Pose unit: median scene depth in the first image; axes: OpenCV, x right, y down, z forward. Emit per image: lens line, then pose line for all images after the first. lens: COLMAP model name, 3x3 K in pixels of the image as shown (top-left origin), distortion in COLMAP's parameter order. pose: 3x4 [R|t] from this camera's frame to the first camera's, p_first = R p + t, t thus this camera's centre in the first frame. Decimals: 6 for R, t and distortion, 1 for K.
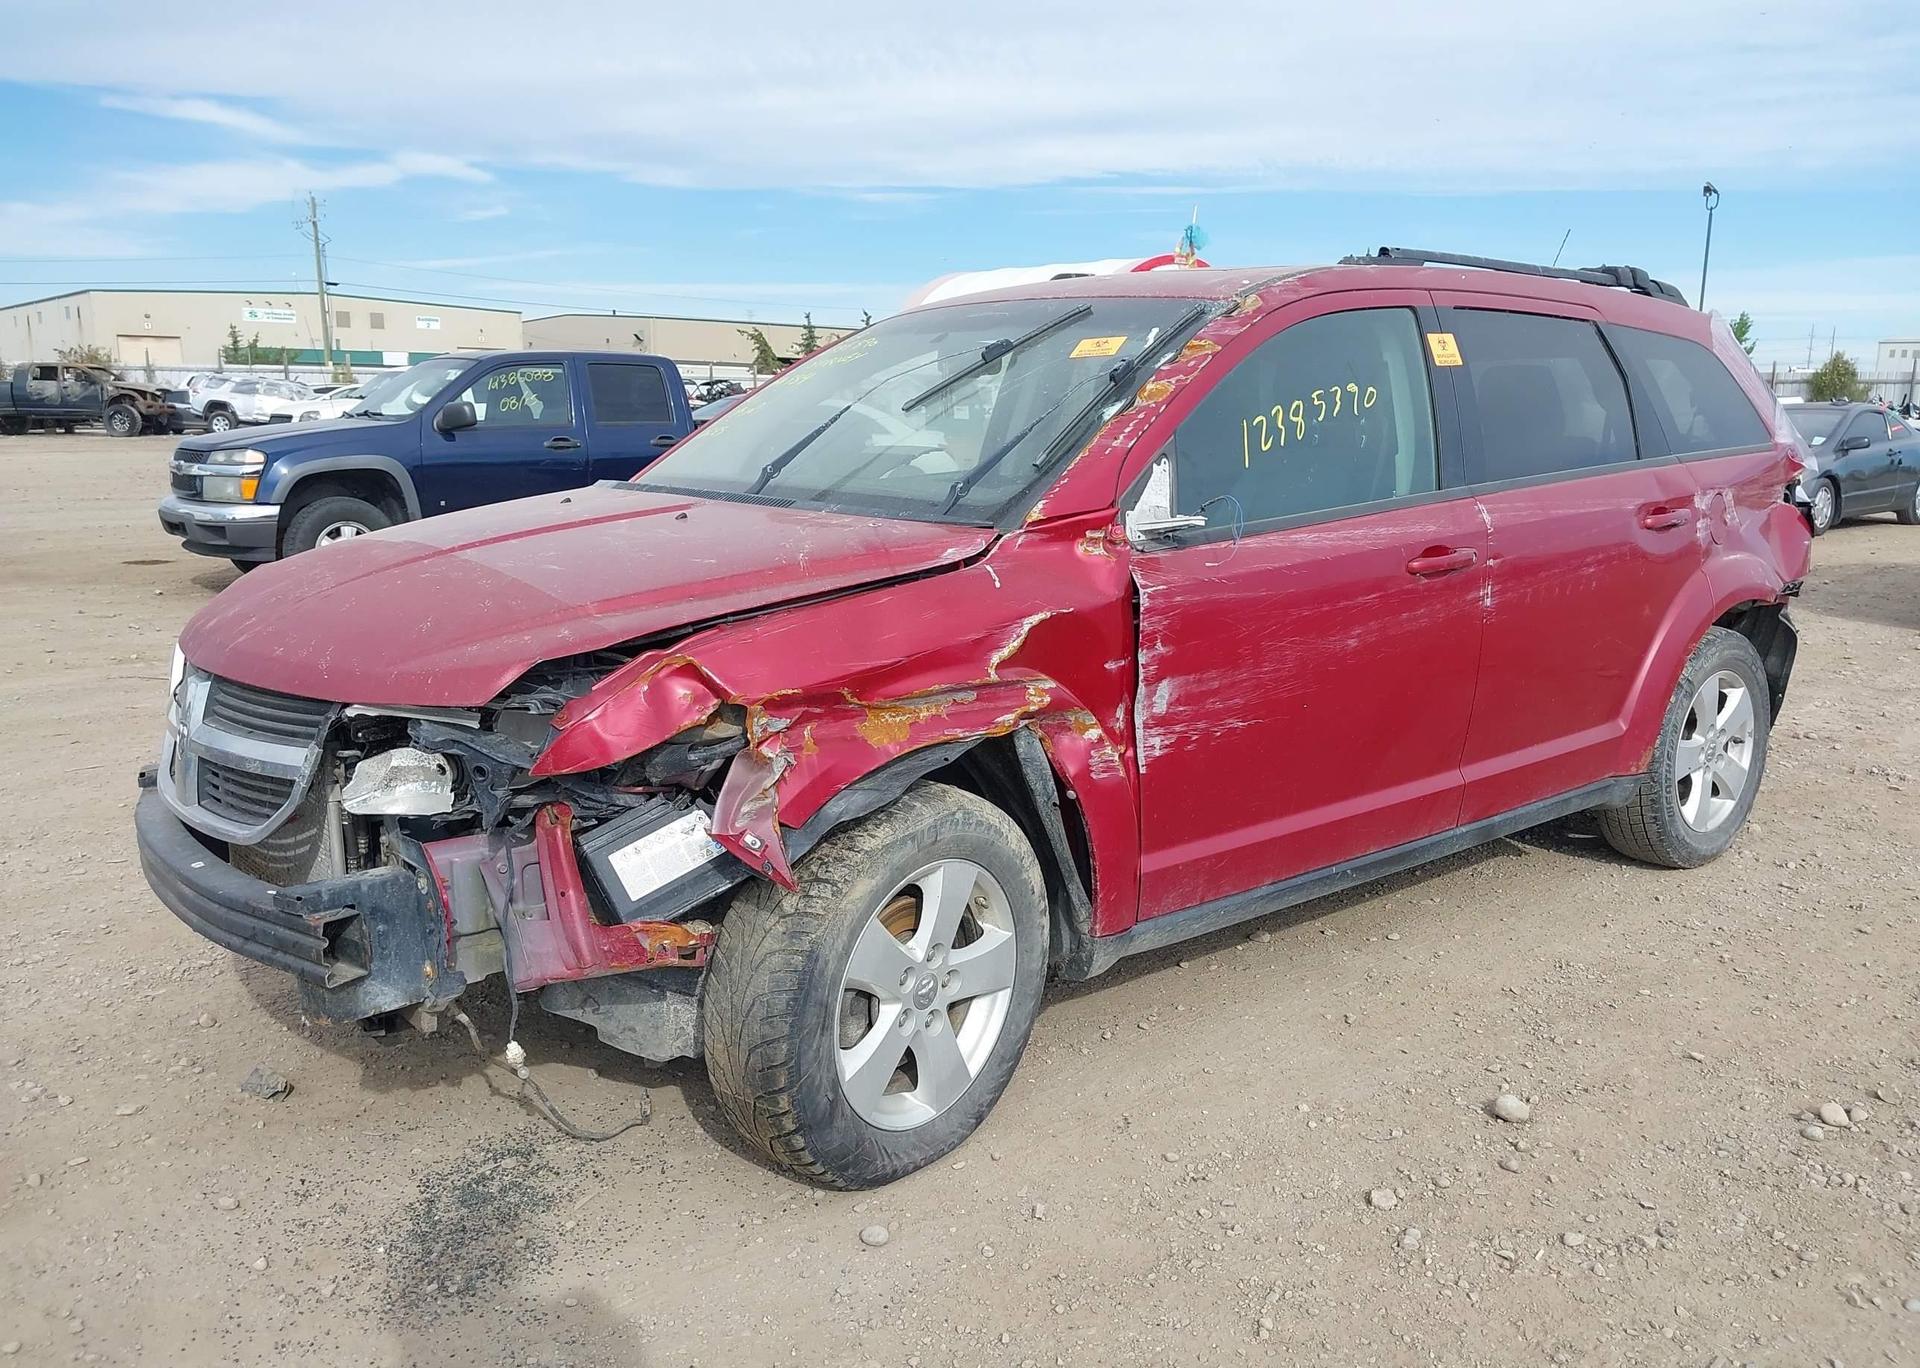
lens RADIAL K [[1534.8, 0, 960.0], [0, 1534.8, 684.0], [0, 0, 1]] dist [0.032464, -0.006602]
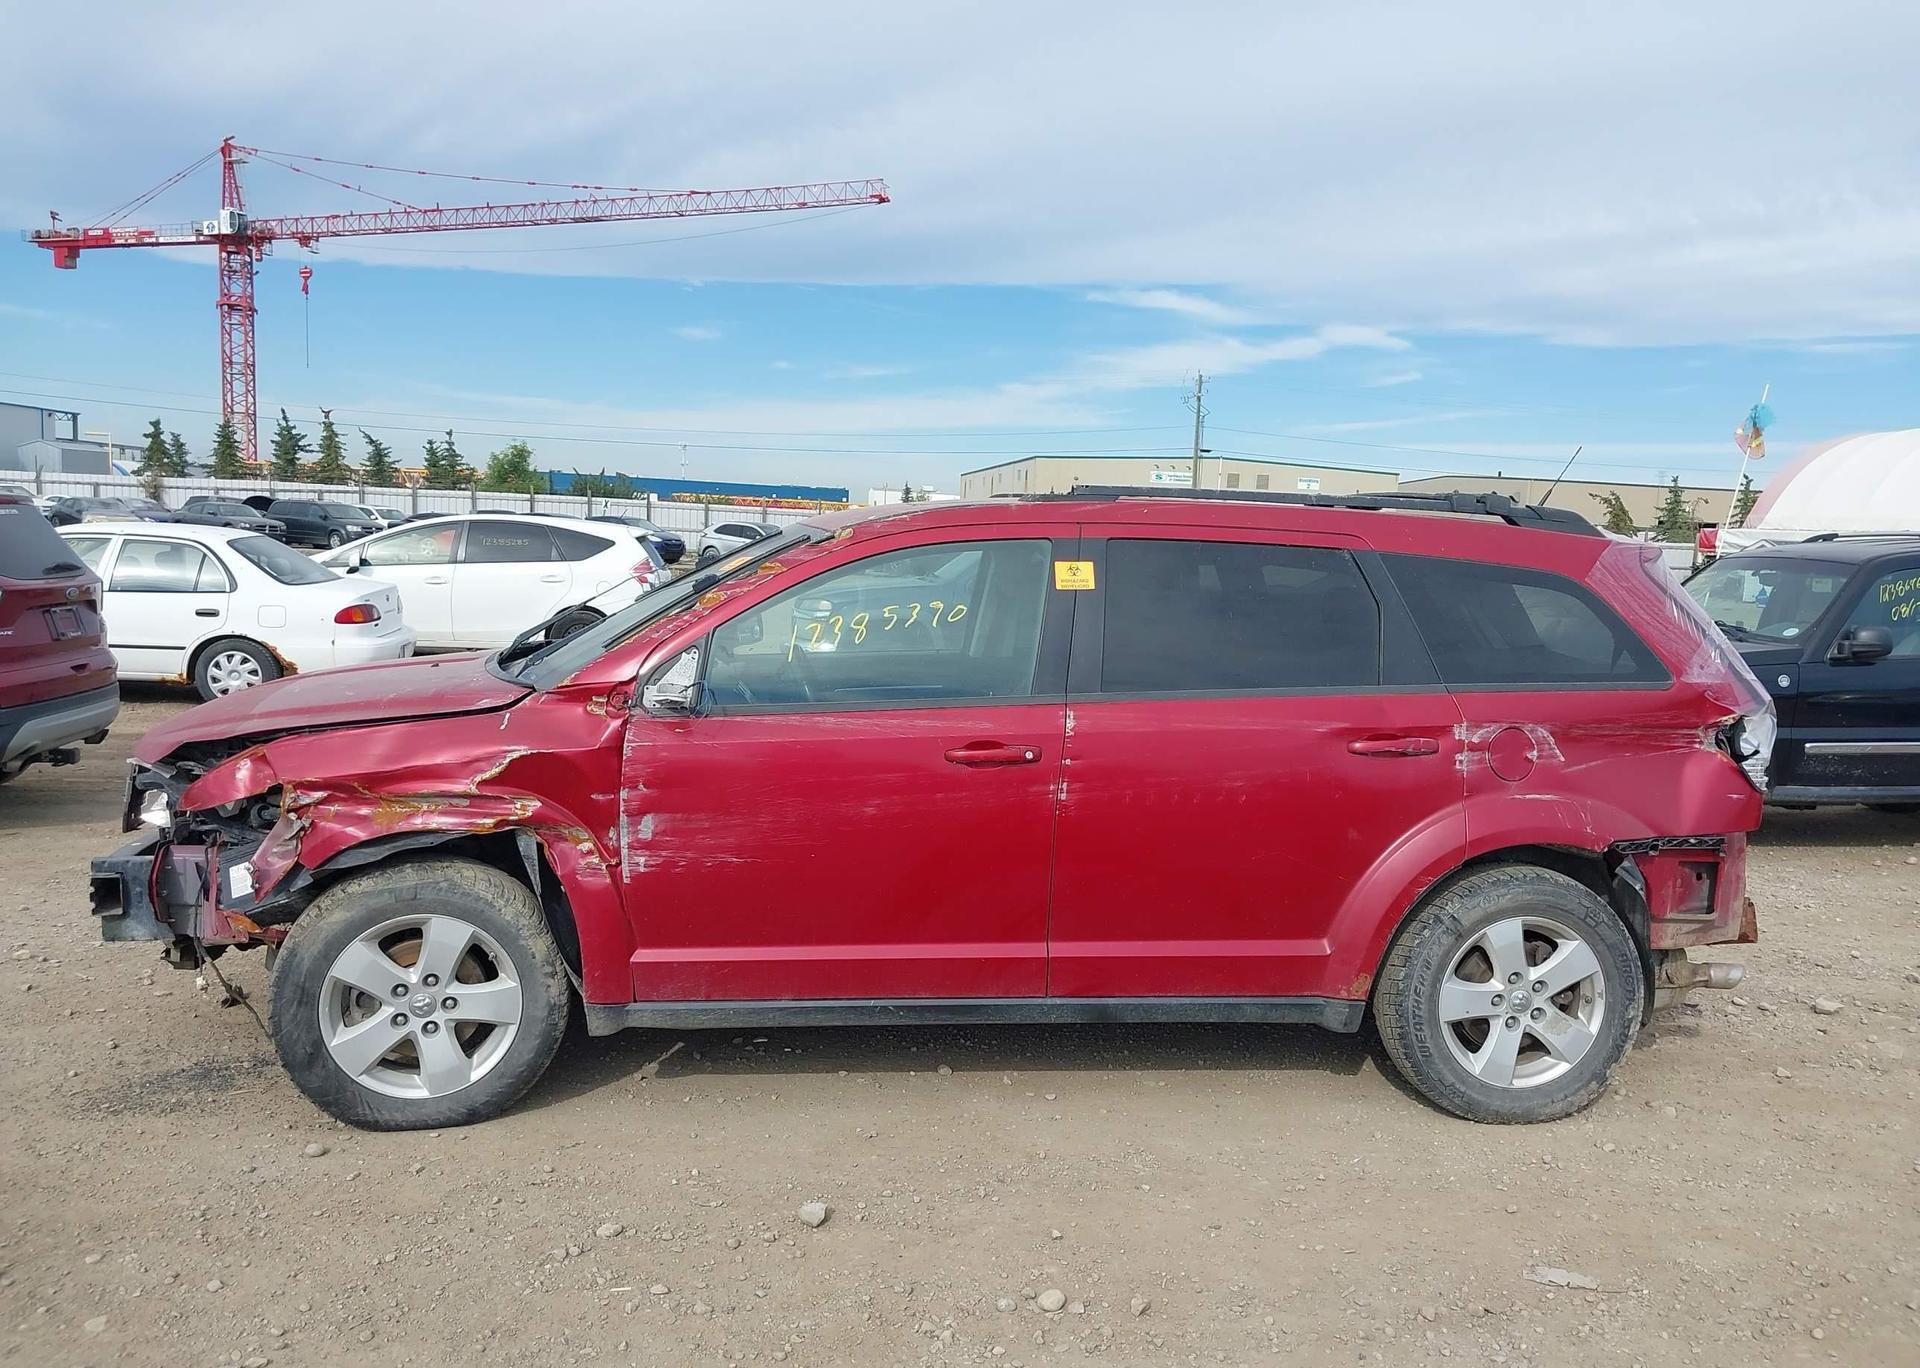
lens RADIAL K [[1534.5, 0, 973.0], [0, 1534.5, 687.6], [0, 0, 1]] dist [0.057364, -0.088277]
pose [[0.845139, 0.081366, -0.528318, 0.918425], [-0.132285, 0.989441, -0.059230, -0.059779], [0.517920, 0.119946, 0.846978, 0.012426]]
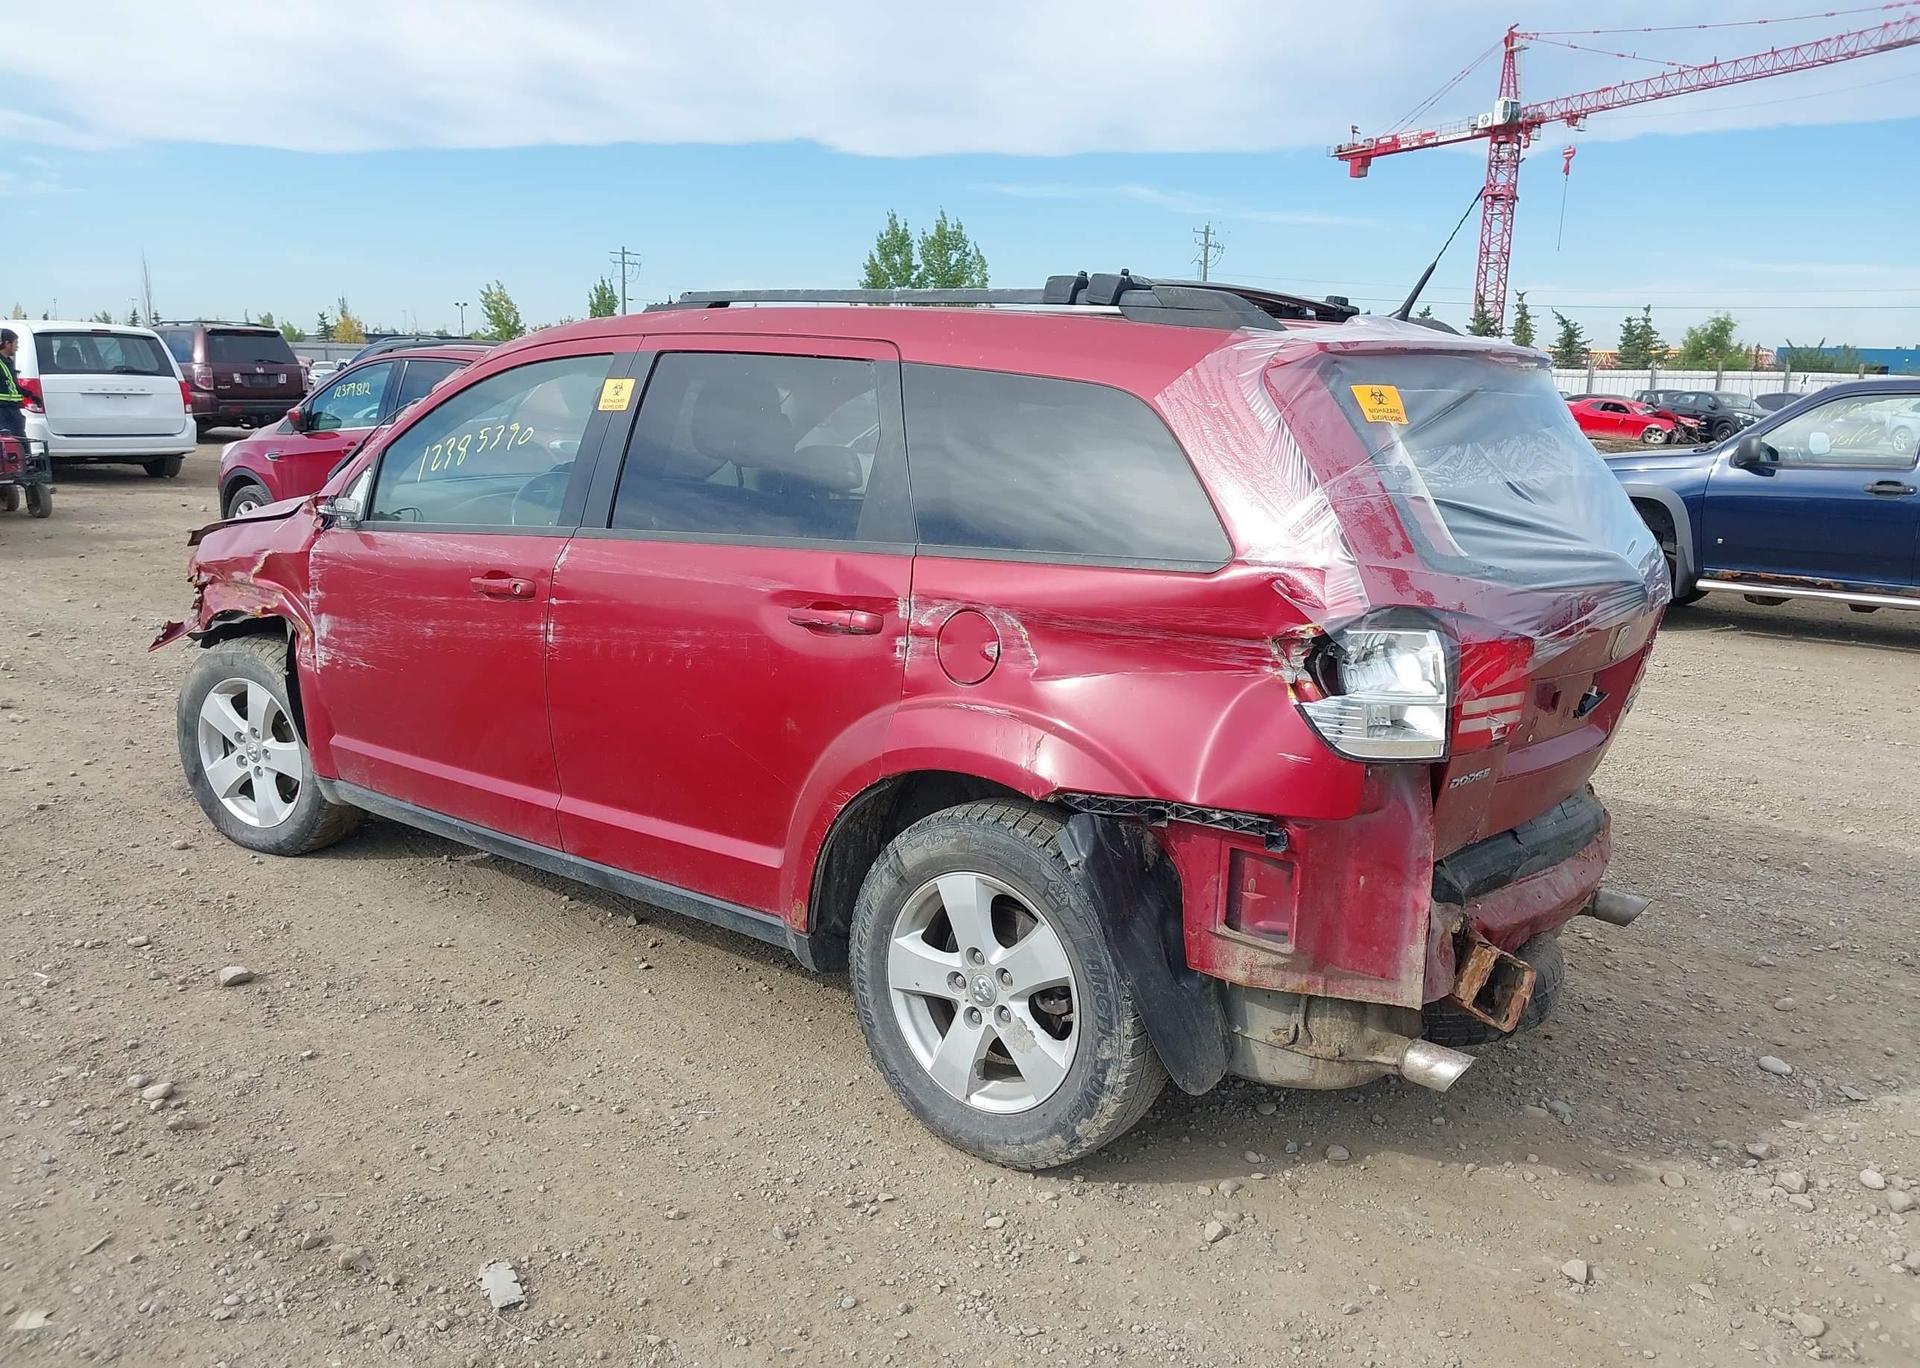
lens RADIAL K [[1534.5, 0, 973.0], [0, 1534.5, 687.6], [0, 0, 1]] dist [0.057364, -0.088277]
pose [[0.202401, 0.191622, -0.960372, 1.482387], [-0.201944, 0.967759, 0.150536, -0.248004], [0.958255, 0.163473, 0.234572, 1.097247]]
